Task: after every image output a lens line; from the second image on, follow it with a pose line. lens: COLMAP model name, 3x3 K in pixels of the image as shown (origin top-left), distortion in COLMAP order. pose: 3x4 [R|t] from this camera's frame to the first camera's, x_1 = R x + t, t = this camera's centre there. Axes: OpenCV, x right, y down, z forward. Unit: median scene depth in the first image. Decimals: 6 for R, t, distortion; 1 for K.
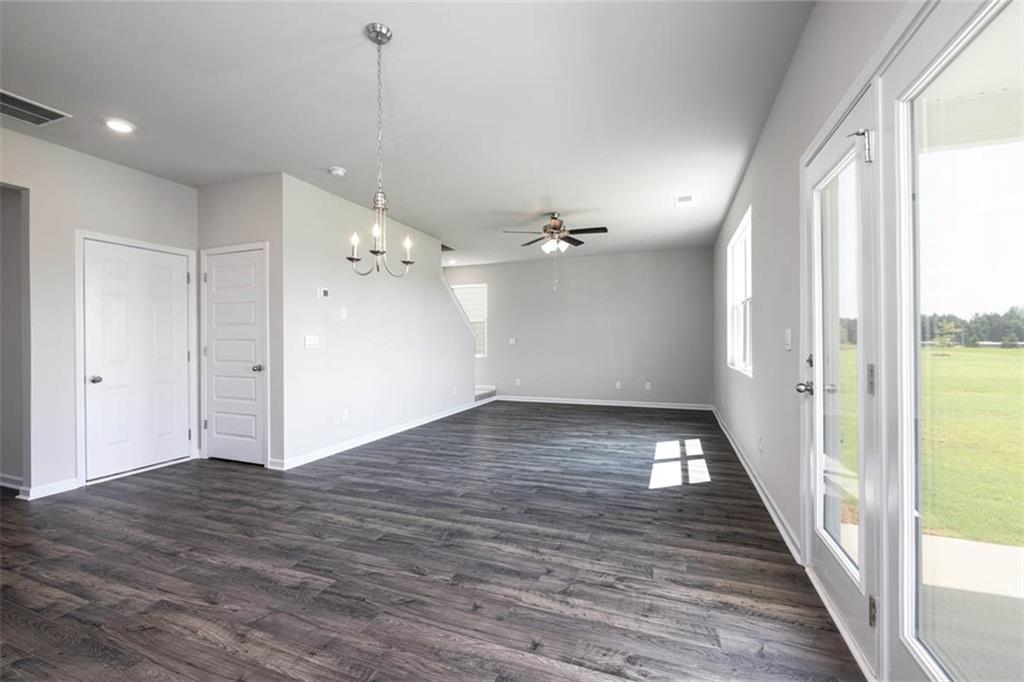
lens RADIAL K [[425.1, 0, 513.8], [0, 425.1, 341.0], [0, 0, 1]] dist [-0.001150, -0.000023]
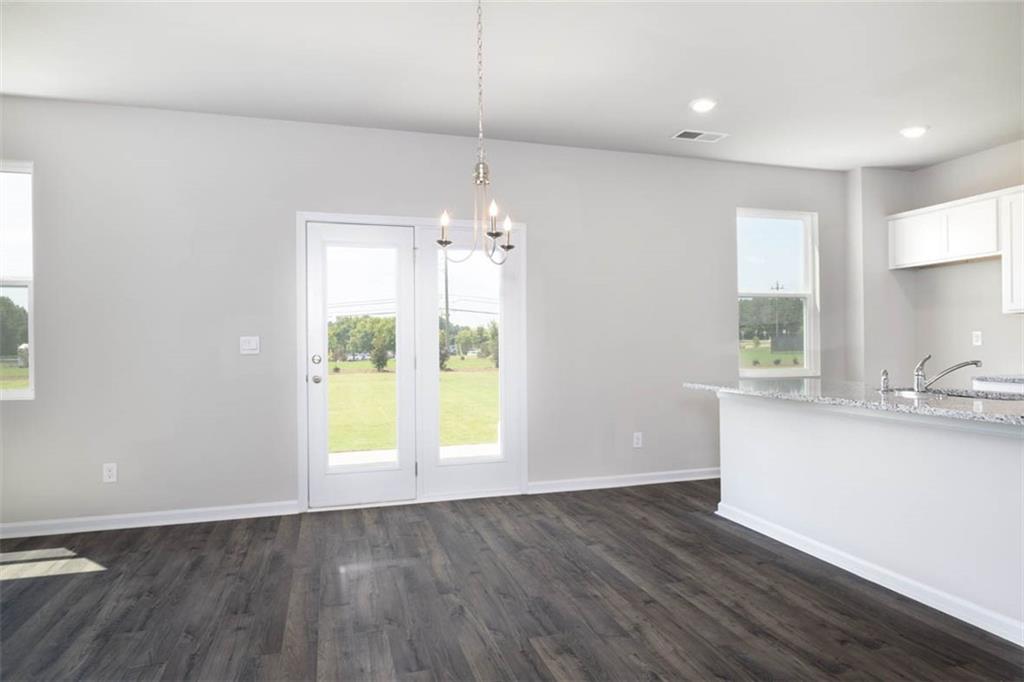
lens RADIAL K [[608.1, 0, 512.1], [0, 608.1, 341.5], [0, 0, 1]] dist [-0.003552, -0.001614]
pose [[-0.612446, 0.011856, 0.790423, -1.286775], [0.011003, 0.999919, -0.006472, 0.009452], [-0.790436, 0.004733, -0.612527, 1.692509]]
